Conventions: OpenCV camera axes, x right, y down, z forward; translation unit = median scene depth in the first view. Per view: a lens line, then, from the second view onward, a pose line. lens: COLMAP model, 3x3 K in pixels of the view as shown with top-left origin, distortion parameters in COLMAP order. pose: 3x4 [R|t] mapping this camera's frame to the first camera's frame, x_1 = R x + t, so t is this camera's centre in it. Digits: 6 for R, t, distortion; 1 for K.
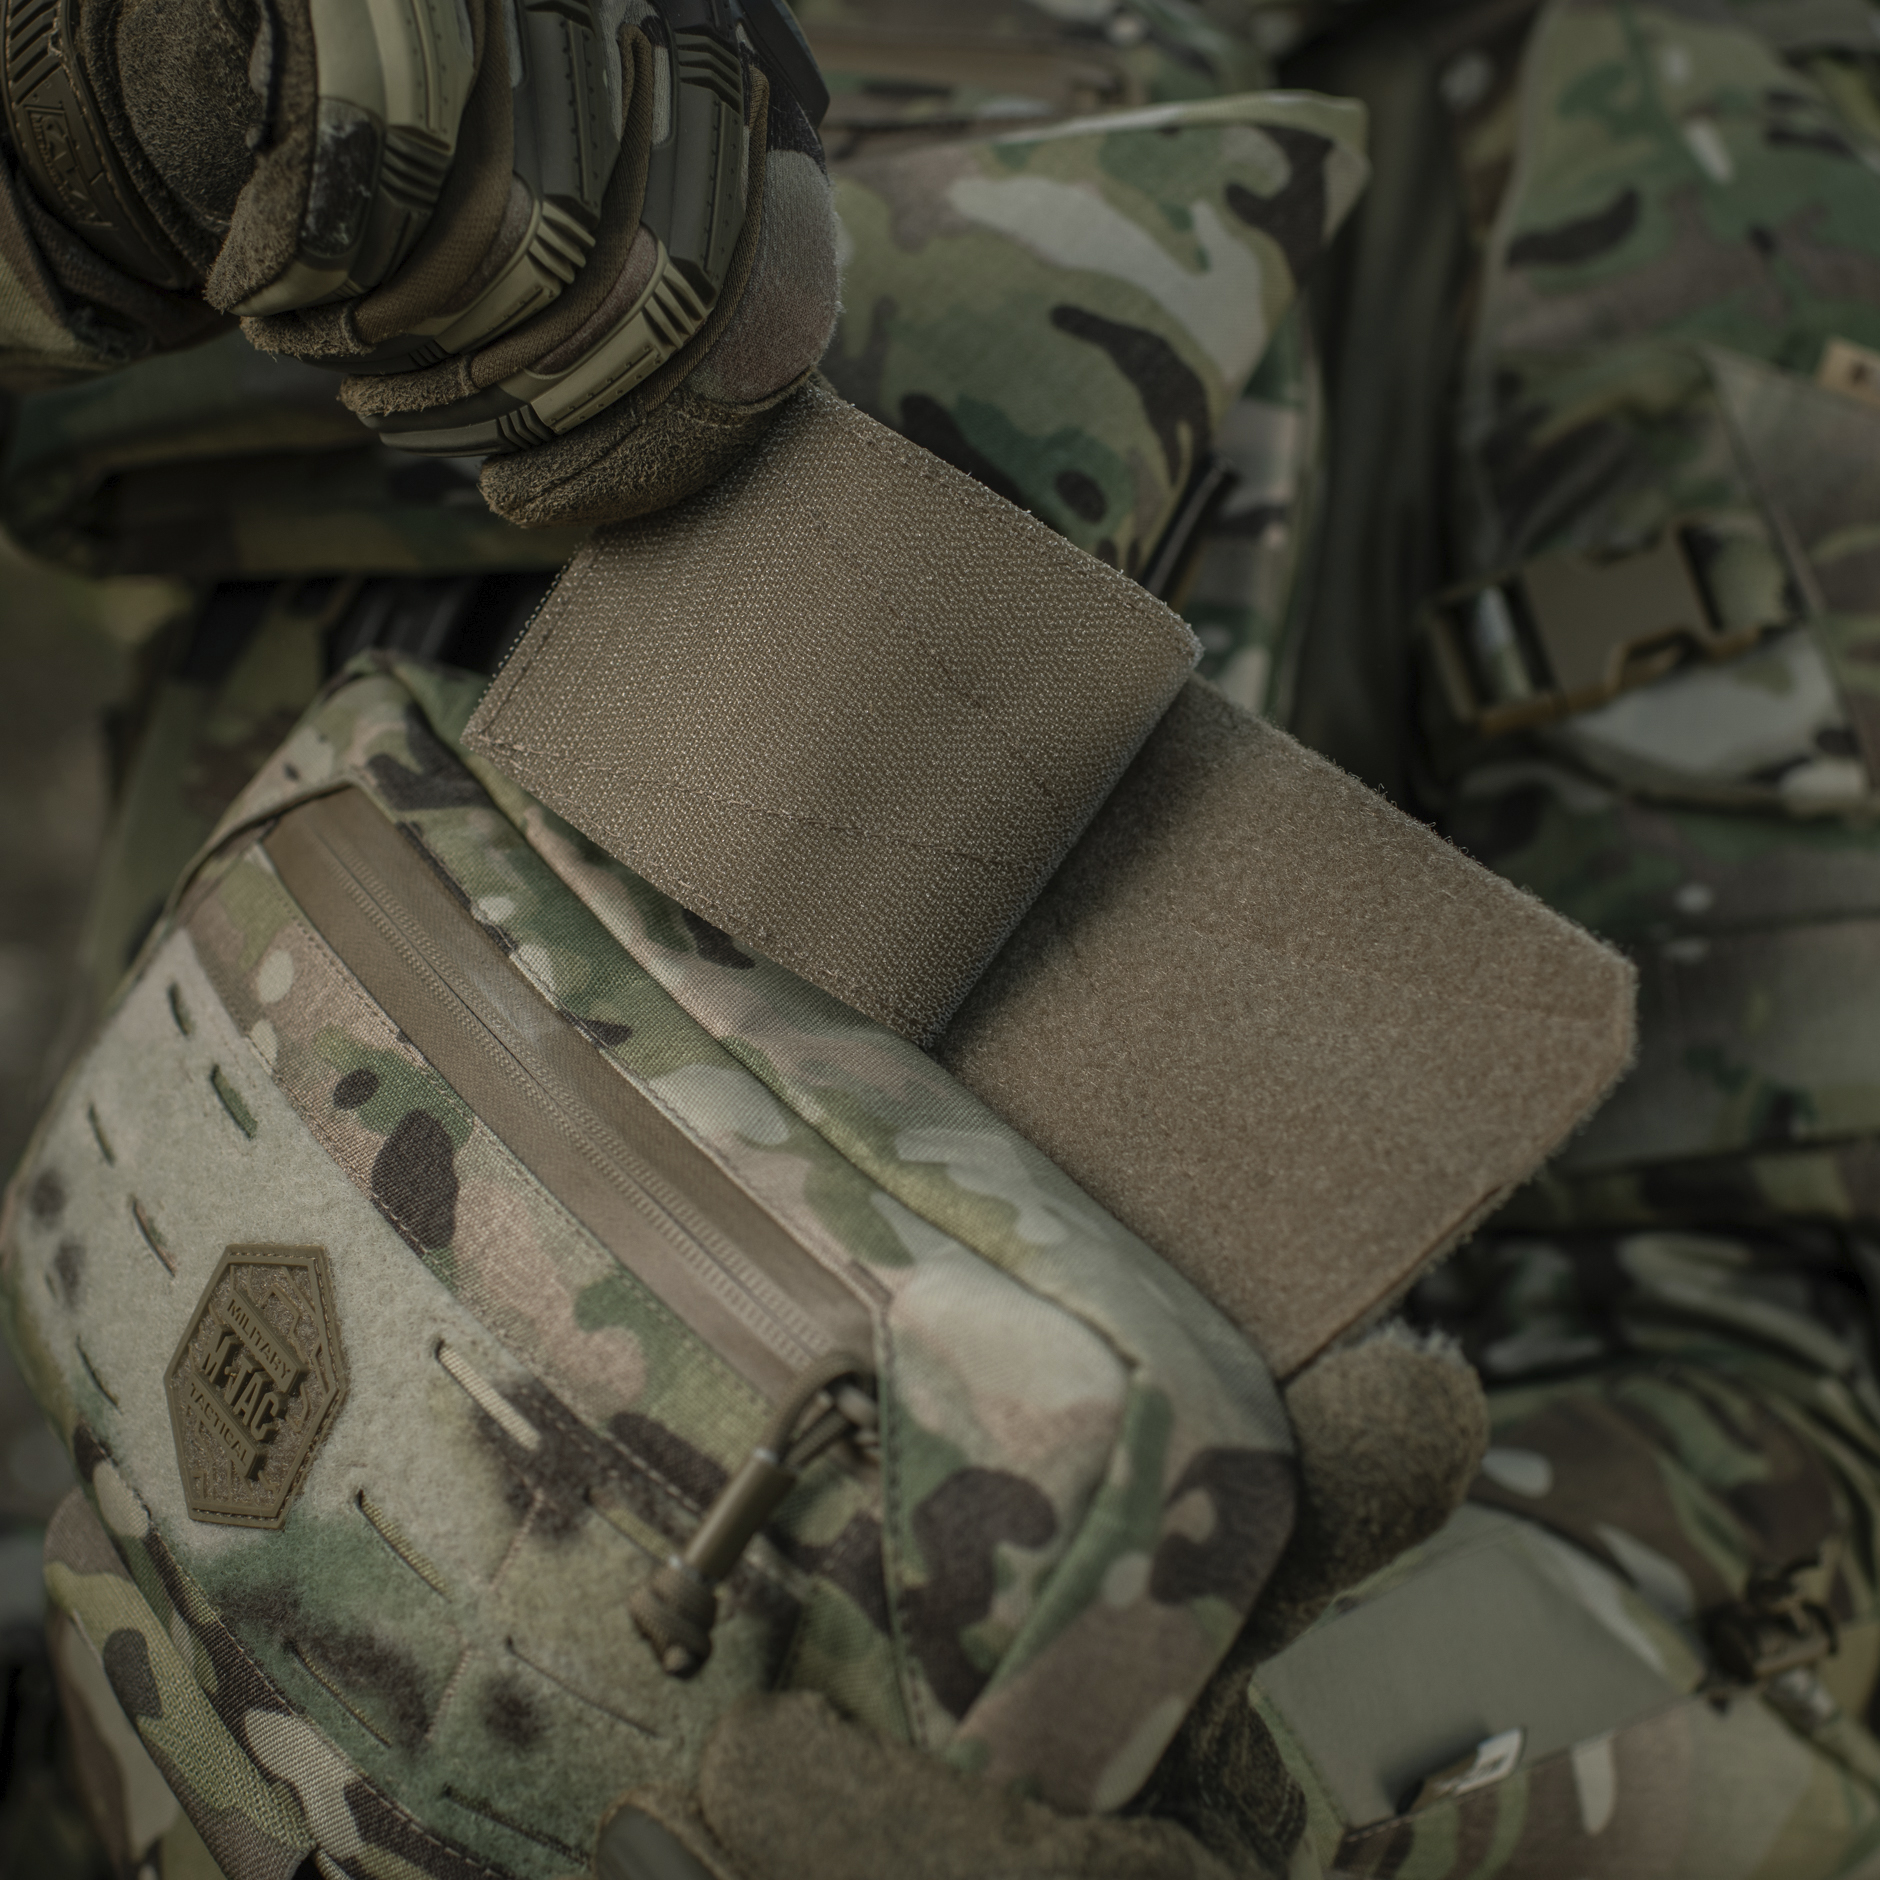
lens RADIAL K [[3366.7, 0, 1107.8], [0, 3366.7, 939.4], [0, 0, 1]] dist [-0.010457, -0.115136]
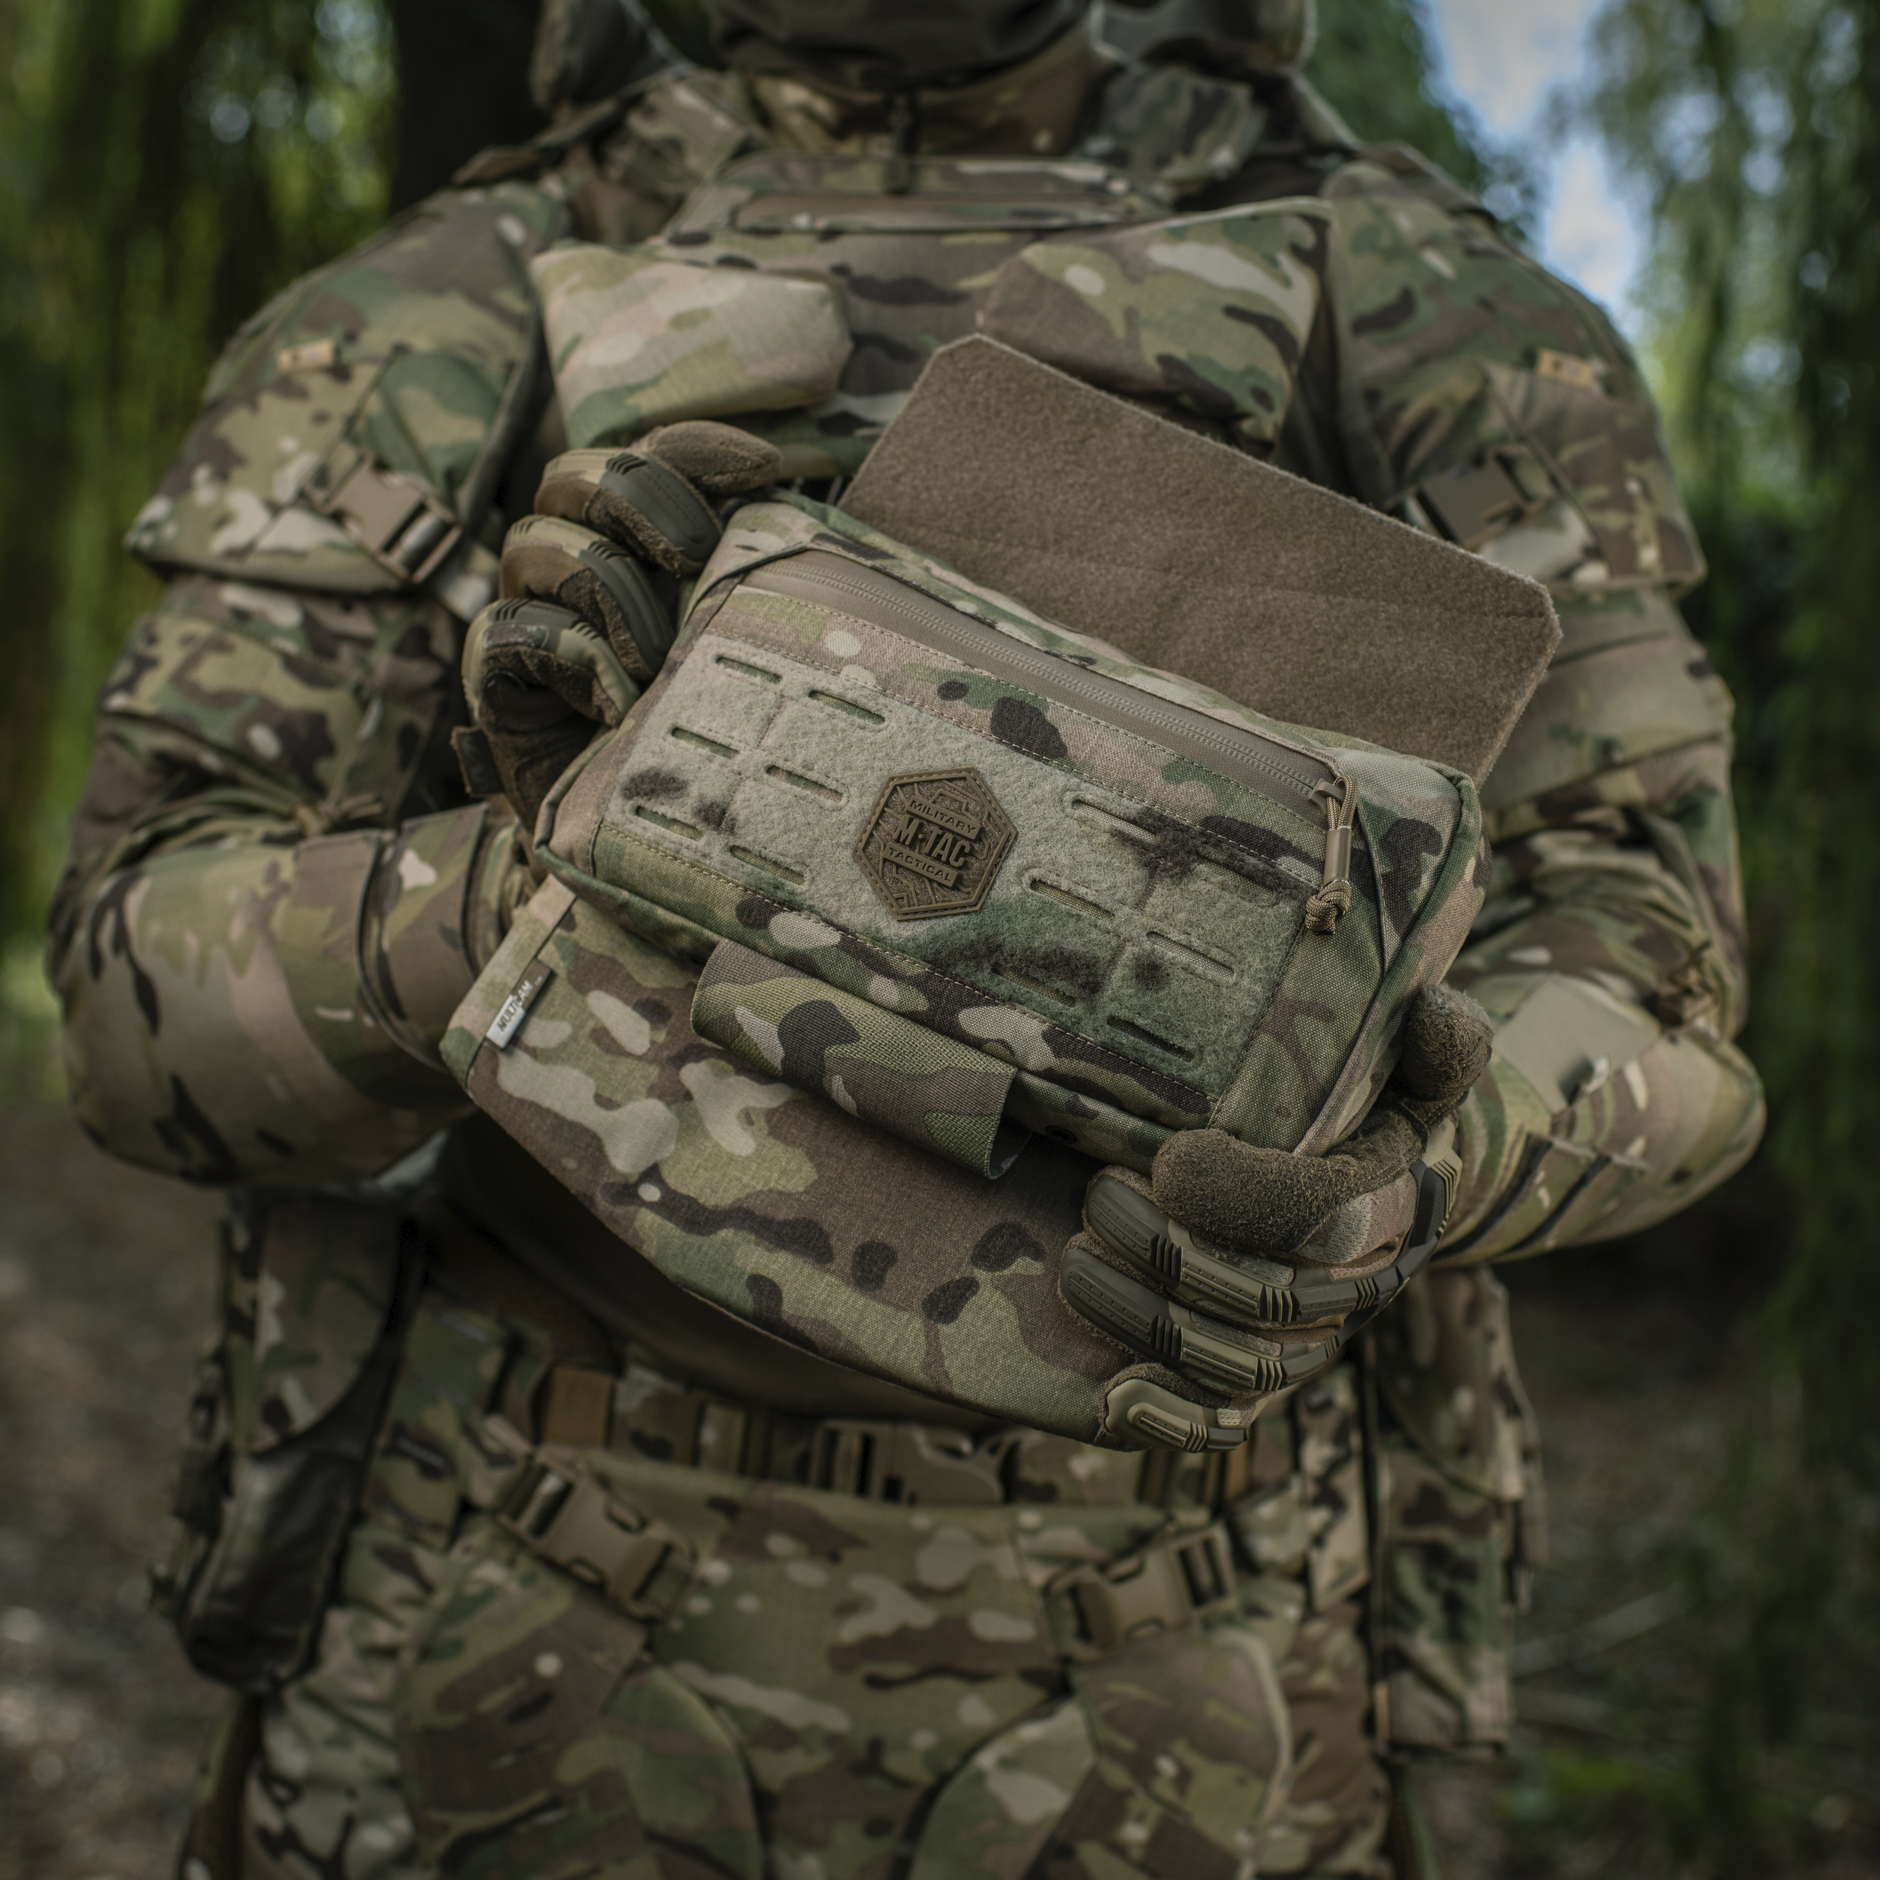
lens RADIAL K [[3366.7, 0, 1107.8], [0, 3366.7, 939.4], [0, 0, 1]] dist [-0.010457, -0.115136]
pose [[0.857215, -0.038406, 0.513524, -1.161872], [0.059043, 0.997969, -0.023921, 0.241523], [-0.511562, 0.050825, 0.857742, -0.672968]]
